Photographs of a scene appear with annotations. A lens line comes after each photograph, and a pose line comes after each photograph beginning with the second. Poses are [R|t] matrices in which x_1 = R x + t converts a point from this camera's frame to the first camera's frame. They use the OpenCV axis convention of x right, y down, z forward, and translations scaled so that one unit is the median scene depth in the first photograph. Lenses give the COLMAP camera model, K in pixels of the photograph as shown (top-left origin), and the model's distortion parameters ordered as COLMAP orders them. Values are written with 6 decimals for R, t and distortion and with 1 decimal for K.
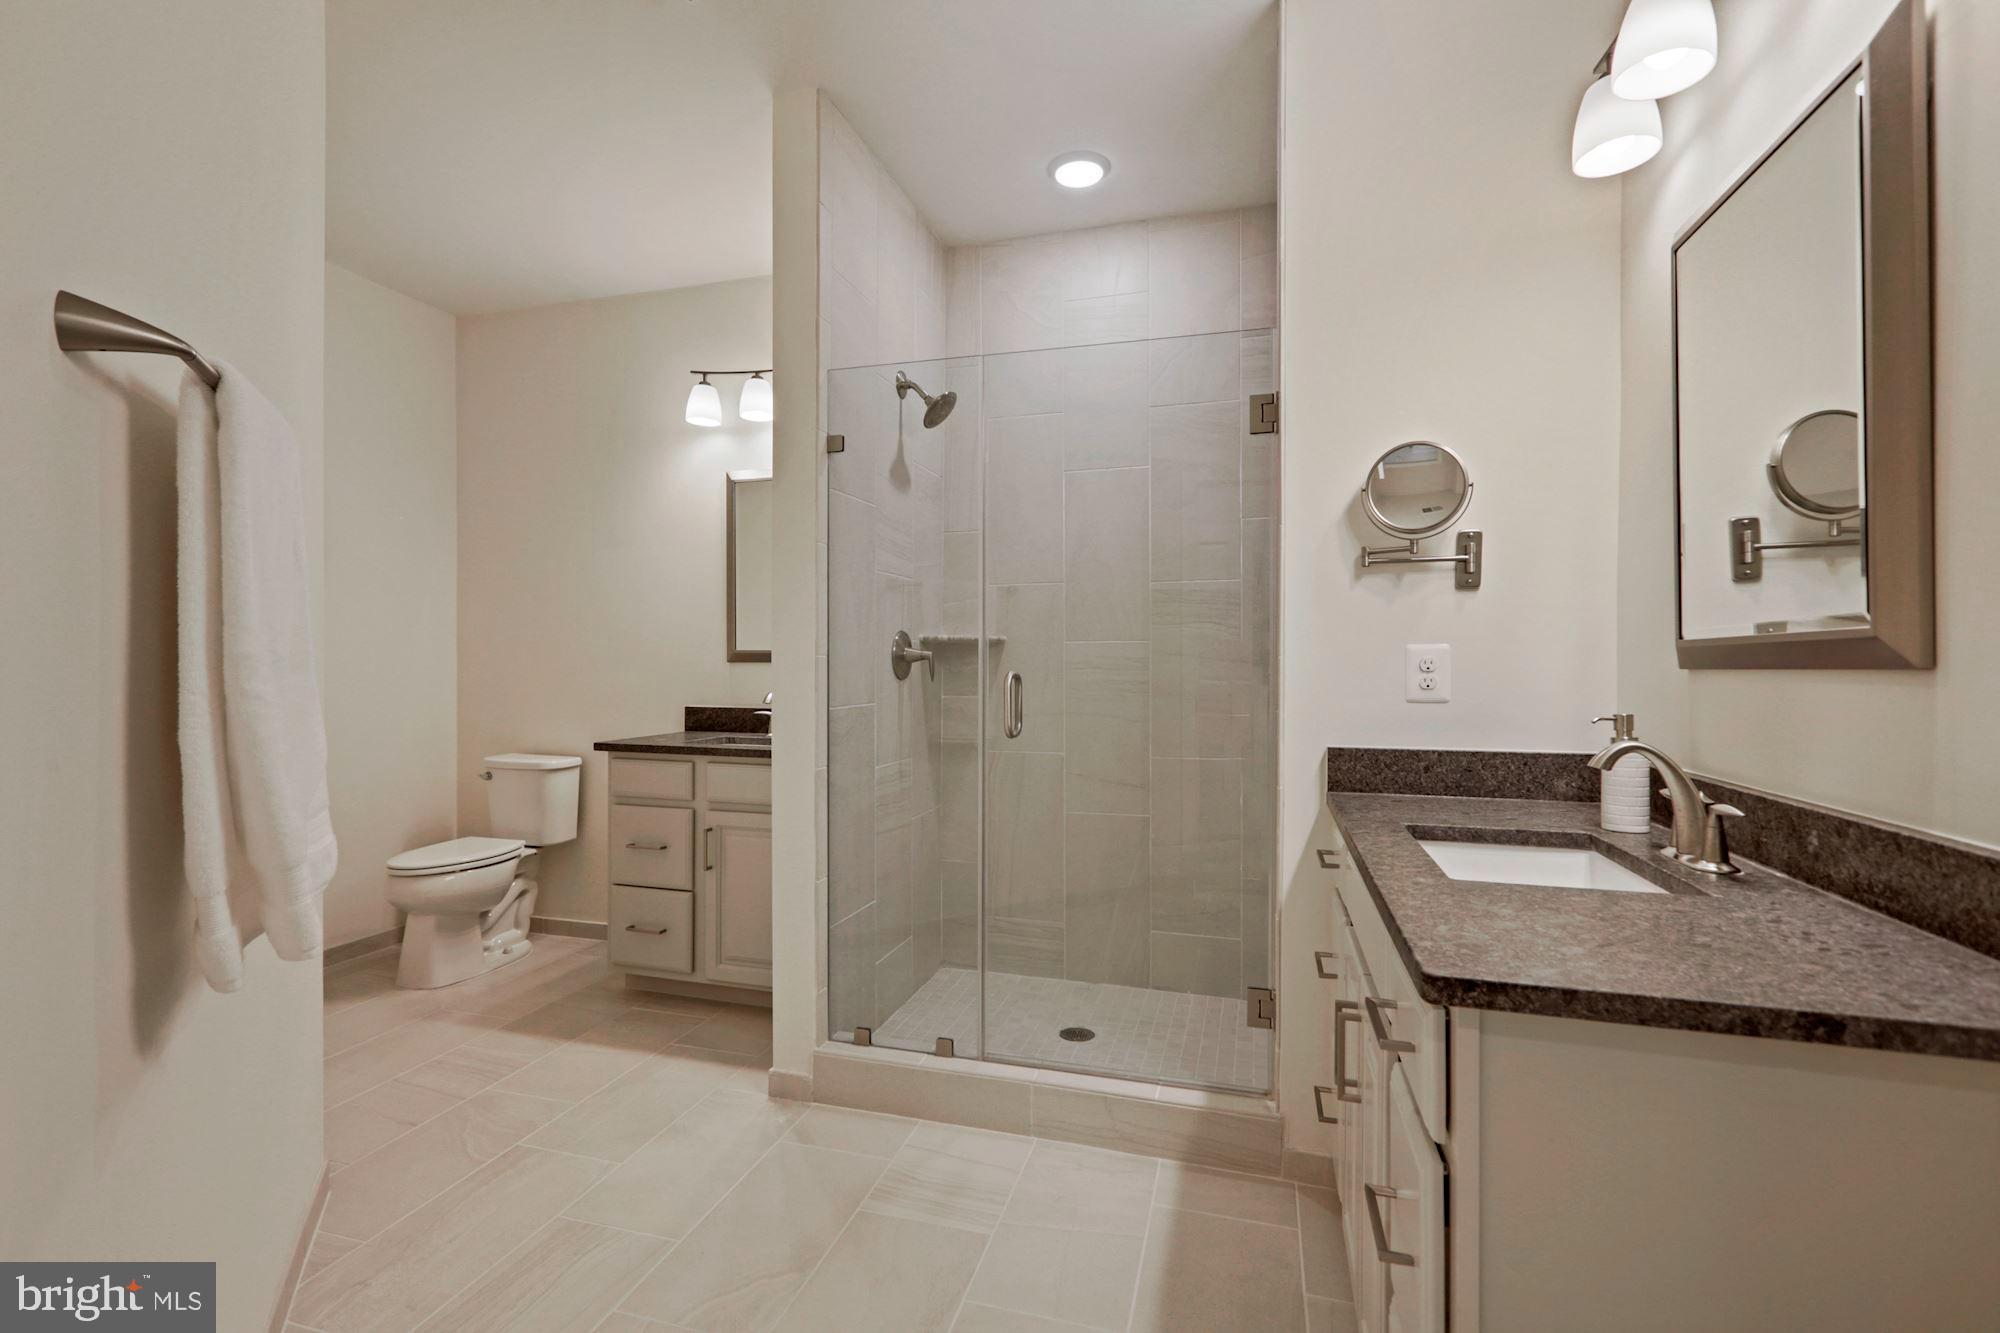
lens RADIAL K [[924.8, 0, 994.6], [0, 924.8, 667.0], [0, 0, 1]] dist [0.003171, 0.001047]
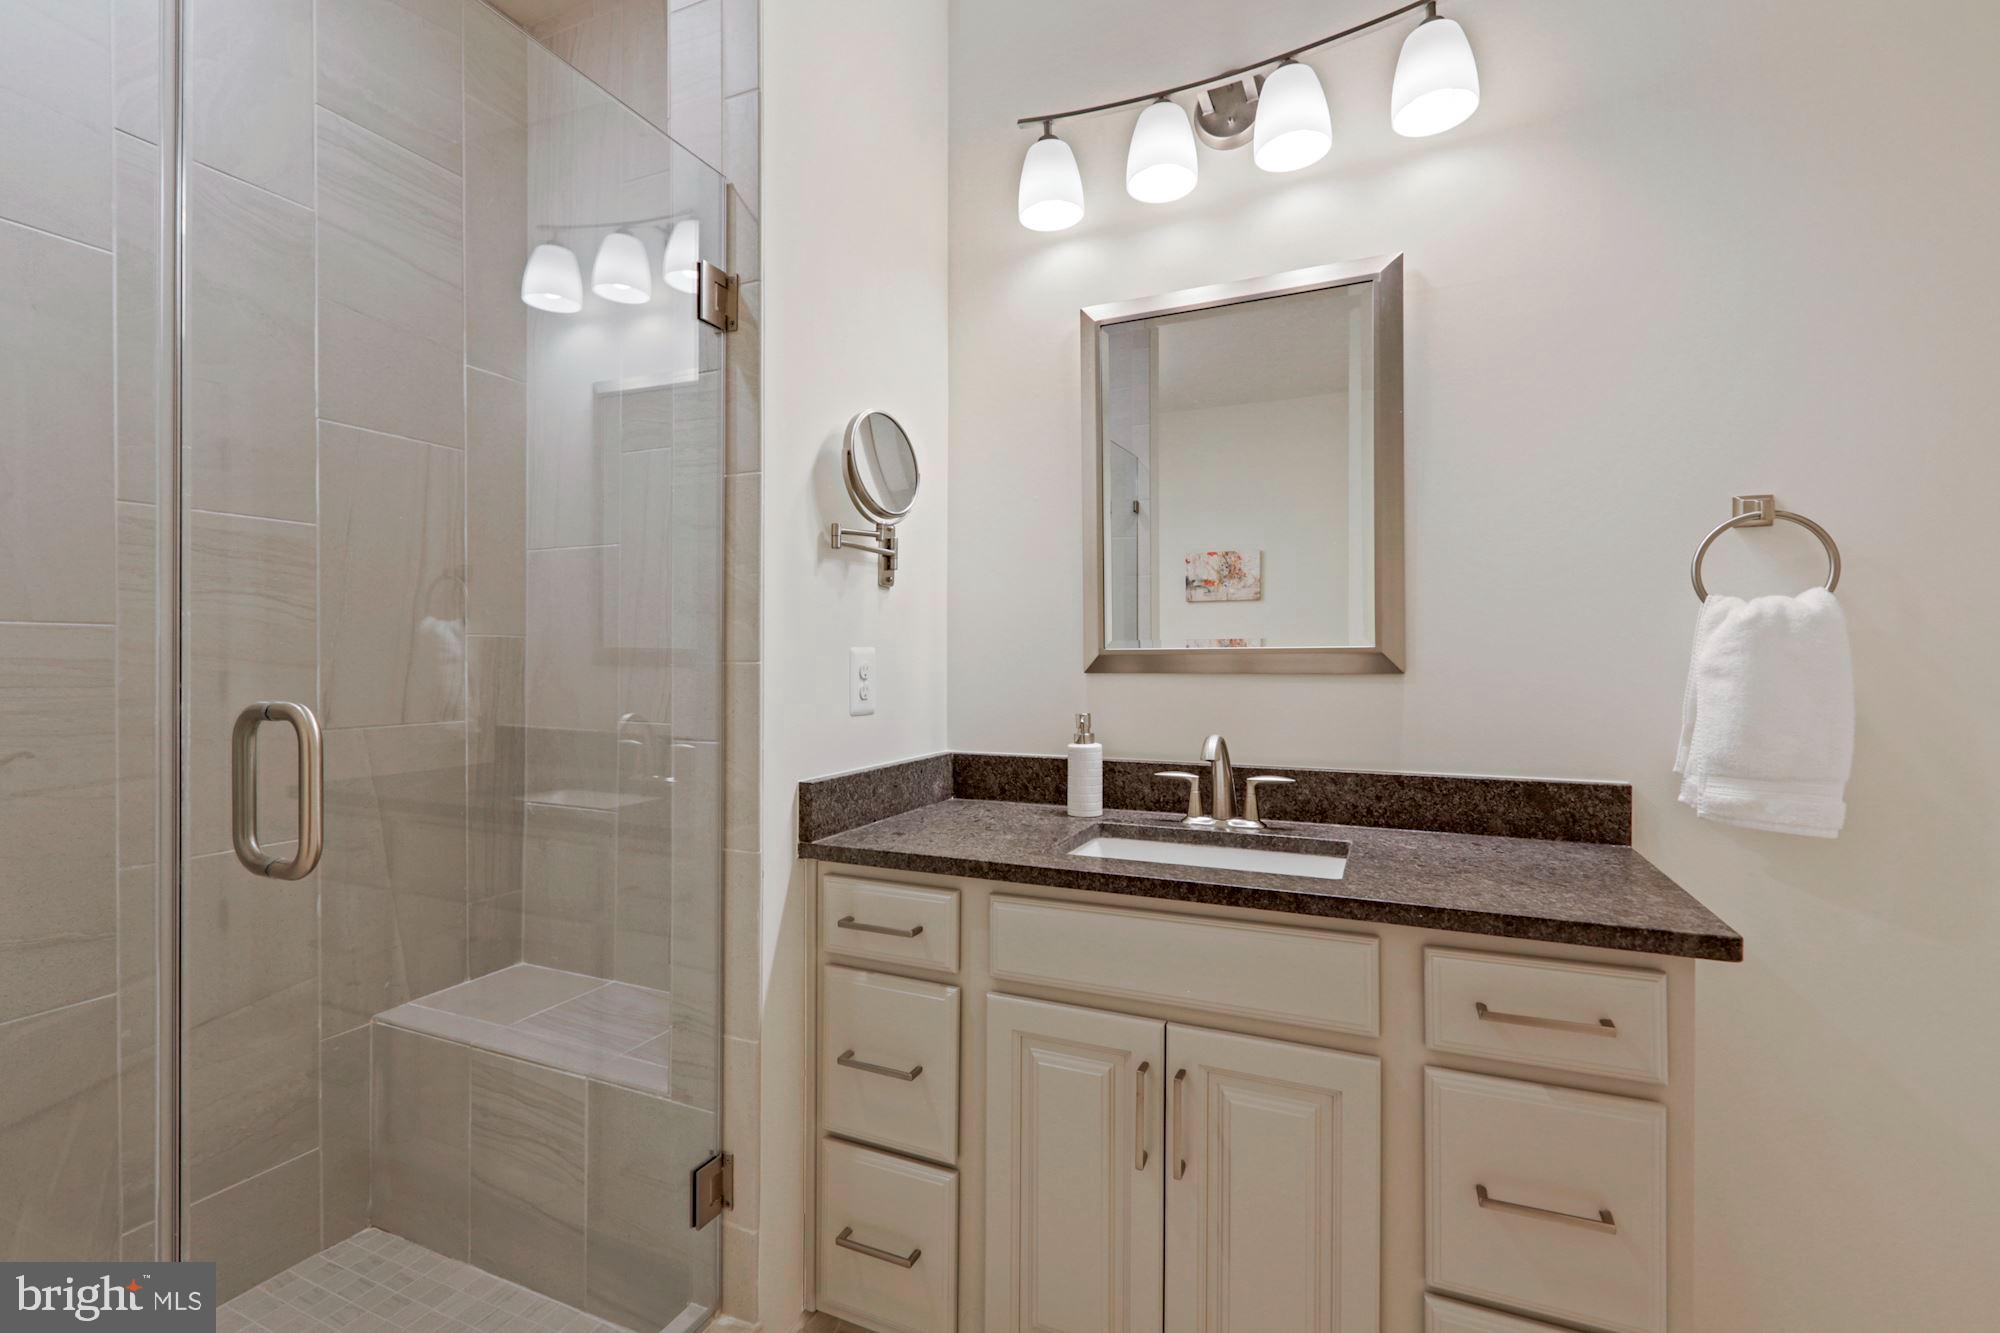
lens RADIAL K [[924.8, 0, 998.1], [0, 924.8, 657.3], [0, 0, 1]] dist [0.003171, 0.001047]
pose [[0.128029, 0.001836, 0.991769, -0.373886], [0.001307, 0.999997, -0.002020, -0.013444], [-0.991770, 0.001555, 0.128026, 0.768569]]
